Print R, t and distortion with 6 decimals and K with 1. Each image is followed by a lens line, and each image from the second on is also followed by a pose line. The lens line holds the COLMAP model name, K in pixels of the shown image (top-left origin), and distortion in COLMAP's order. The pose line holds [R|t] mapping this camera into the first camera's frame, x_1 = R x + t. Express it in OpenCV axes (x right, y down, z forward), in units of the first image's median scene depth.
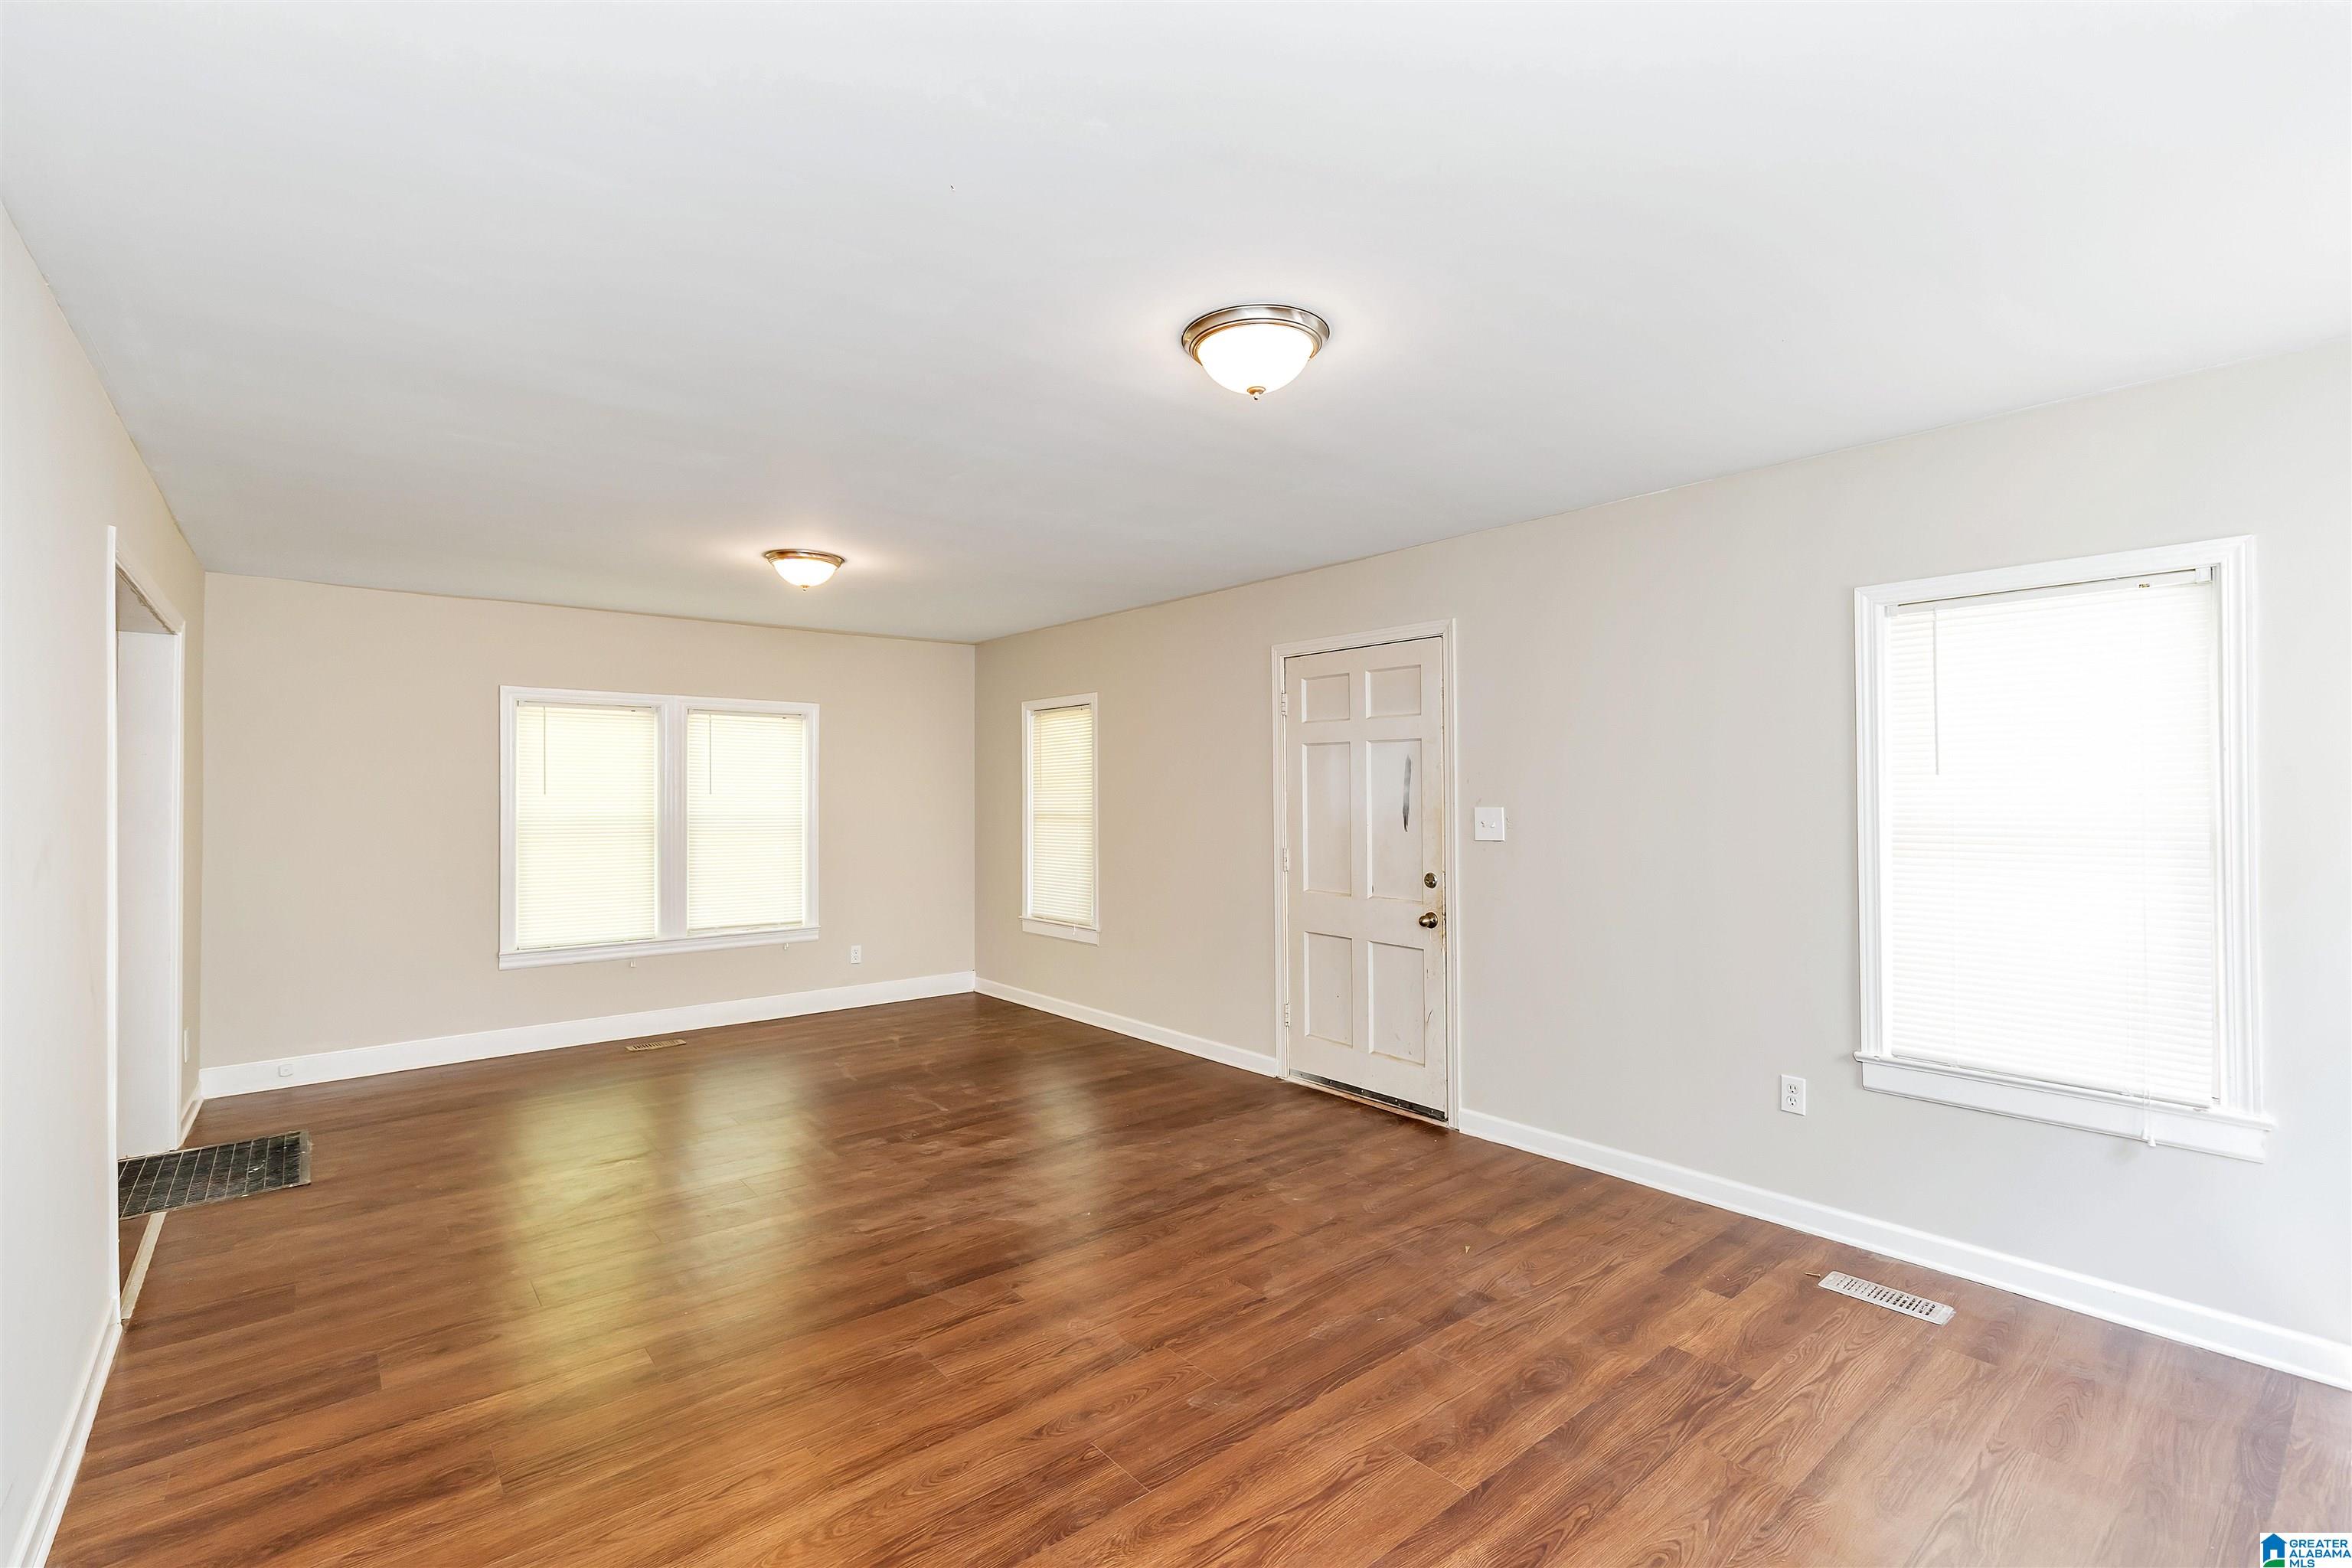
lens RADIAL K [[1037.9, 0, 1170.0], [0, 1037.9, 781.2], [0, 0, 1]] dist [-0.000683, 0.000117]
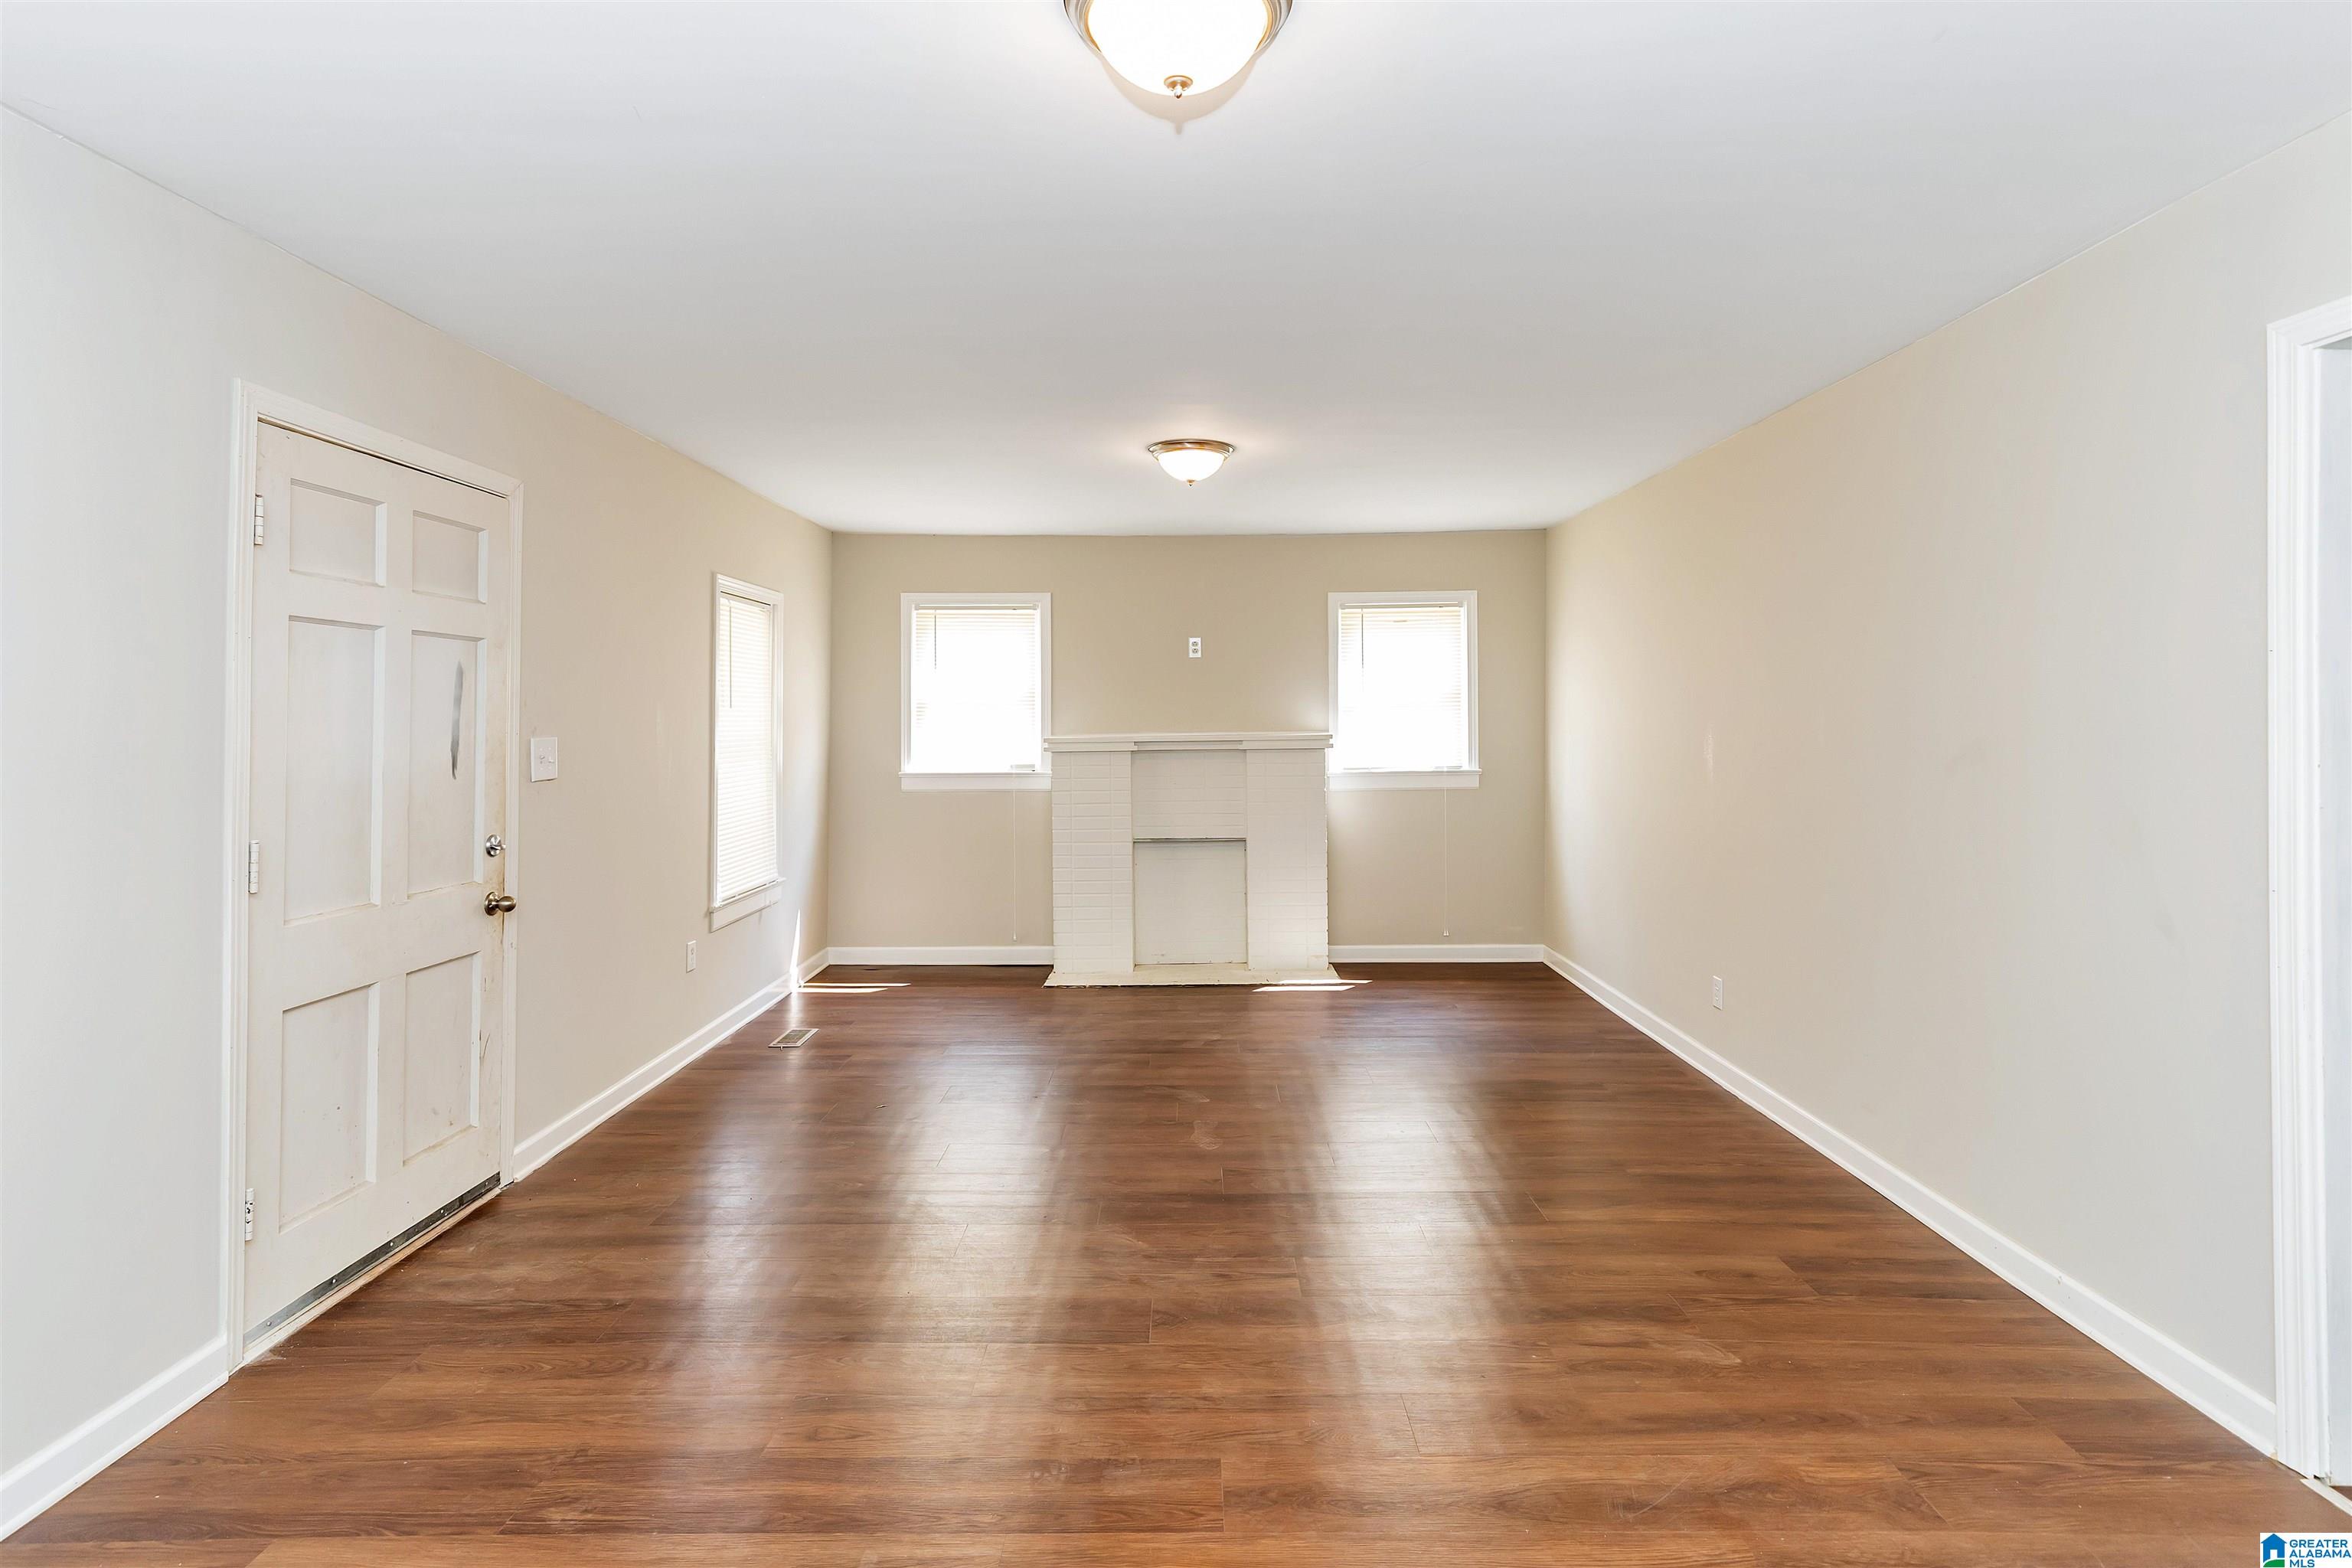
lens RADIAL K [[1101.1, 0, 1183.5], [0, 1101.1, 712.0], [0, 0, 1]] dist [-0.001350, -0.000083]
pose [[-0.754159, 0.011016, 0.656599, -0.592269], [0.001117, 0.999879, -0.015492, 0.018667], [-0.656690, -0.010949, -0.754081, 1.282630]]
